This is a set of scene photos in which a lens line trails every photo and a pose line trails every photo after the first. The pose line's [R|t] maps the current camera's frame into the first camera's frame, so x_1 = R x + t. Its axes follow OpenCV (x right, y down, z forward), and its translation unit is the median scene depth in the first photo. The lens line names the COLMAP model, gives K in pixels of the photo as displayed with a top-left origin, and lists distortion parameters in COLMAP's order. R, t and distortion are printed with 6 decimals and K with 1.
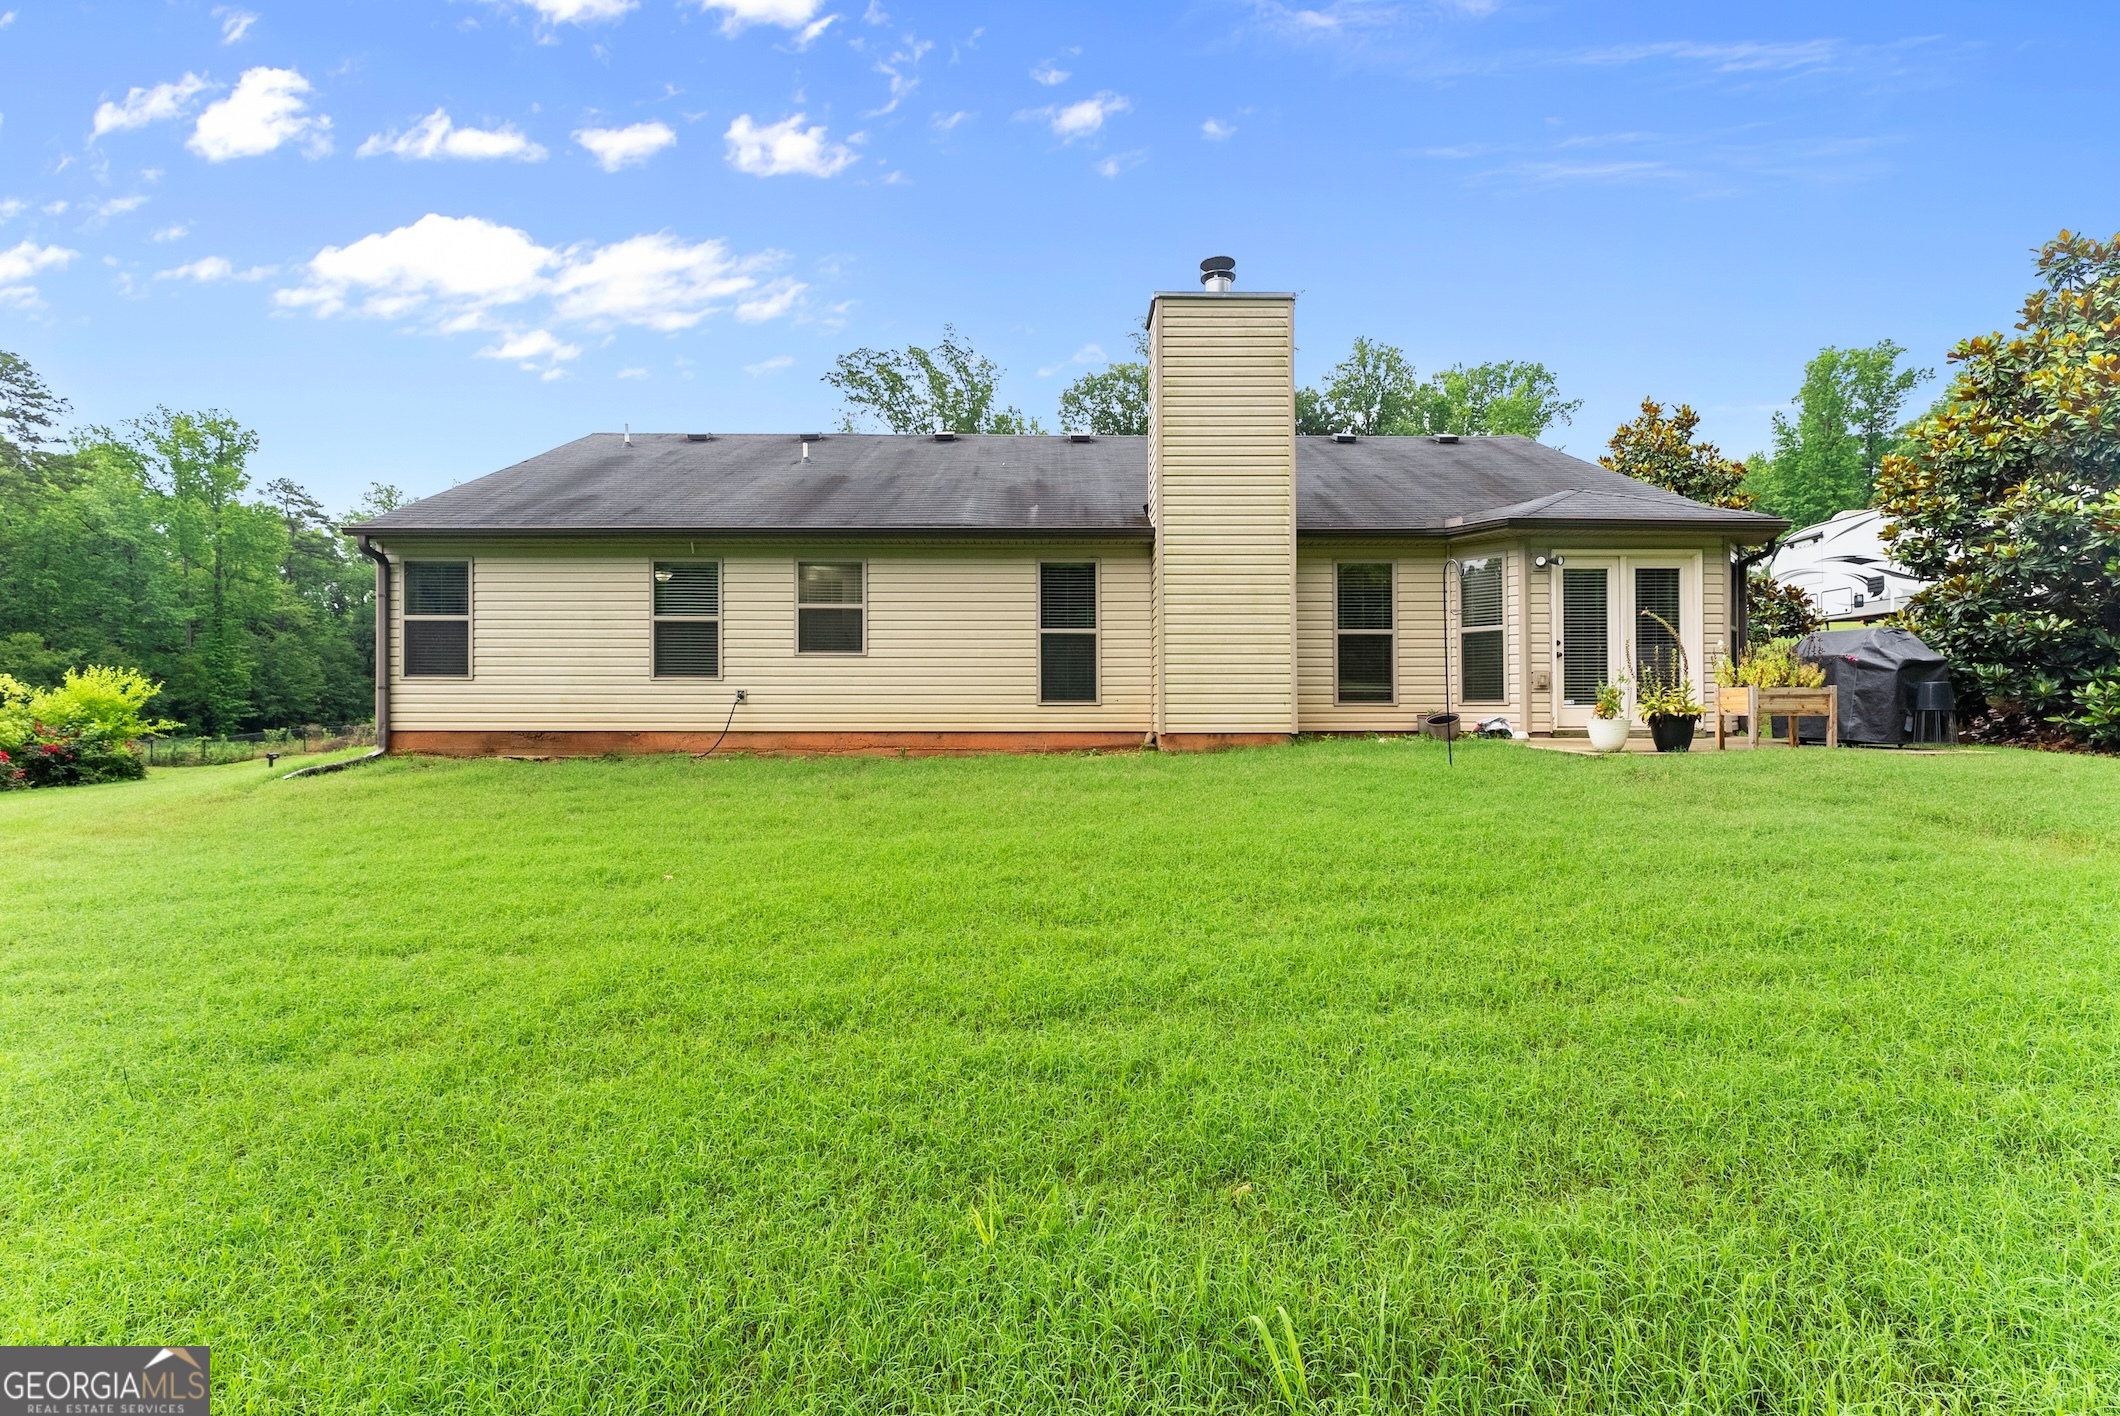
lens RADIAL K [[885.6, 0, 1061.5], [0, 885.6, 703.2], [0, 0, 1]] dist [-0.000627, -0.000153]
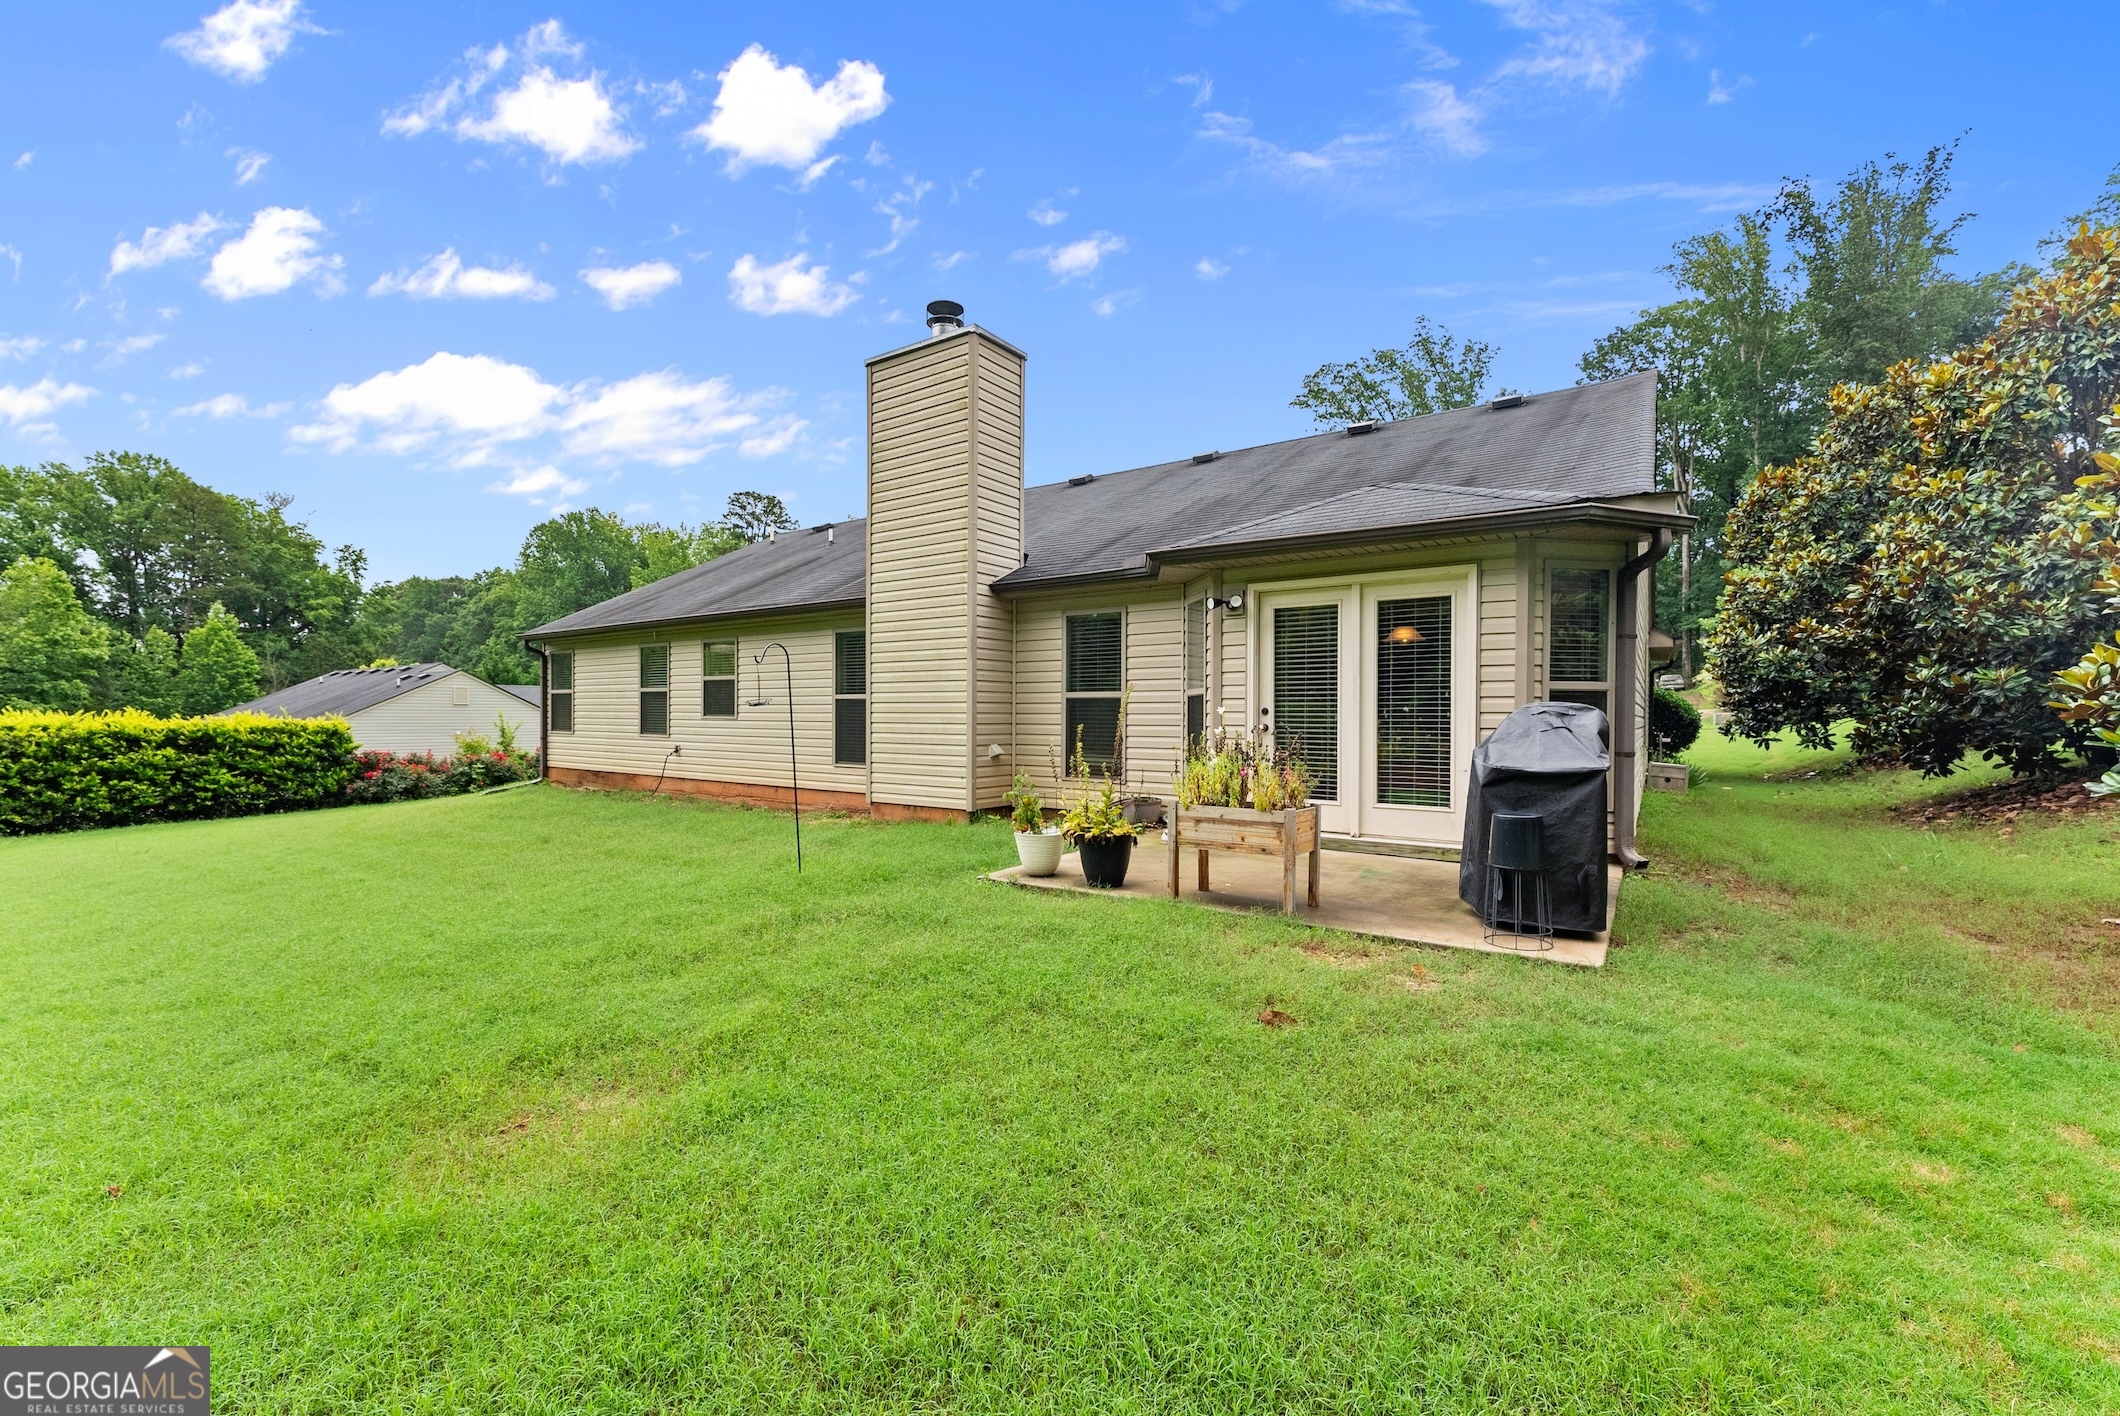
lens RADIAL K [[862.5, 0, 1056.6], [0, 862.5, 721.2], [0, 0, 1]] dist [0.000312, -0.000211]
pose [[0.815618, 0.008834, -0.578524, 0.795435], [-0.005078, 0.999954, 0.008111, -0.061802], [0.578569, -0.003678, 0.815625, 0.307088]]
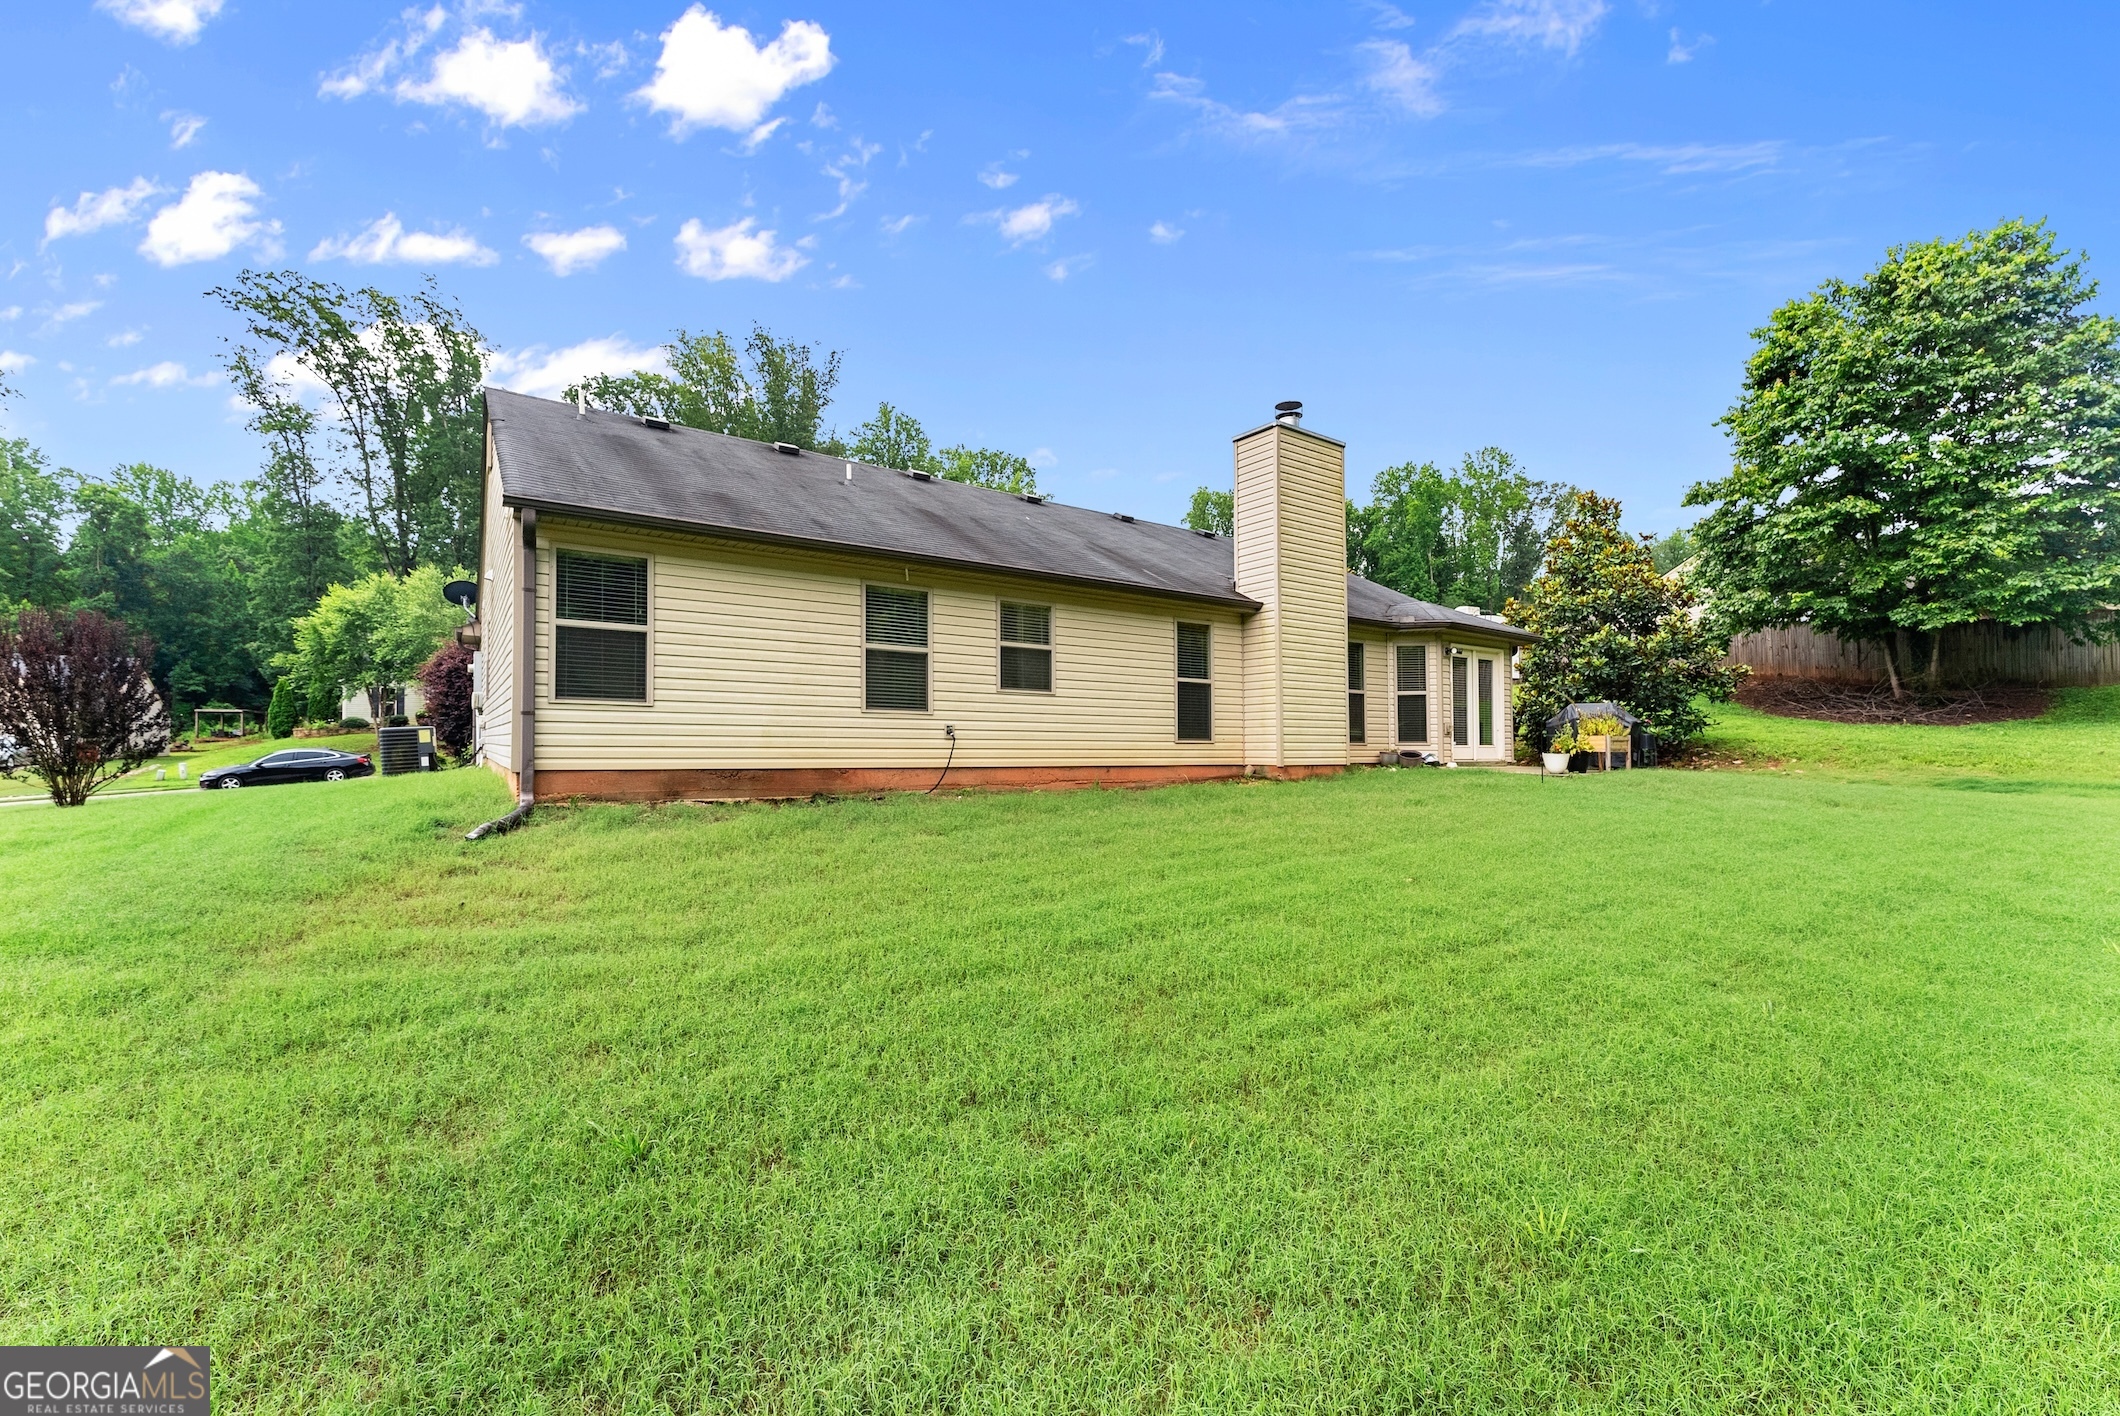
lens RADIAL K [[863.3, 0, 1052.6], [0, 863.3, 734.5], [0, 0, 1]] dist [-0.000605, -0.000170]
pose [[0.827777, 0.012907, 0.560909, -0.801190], [-0.008899, 0.999912, -0.009876, 0.003952], [-0.560987, 0.003184, 0.827818, 0.146880]]
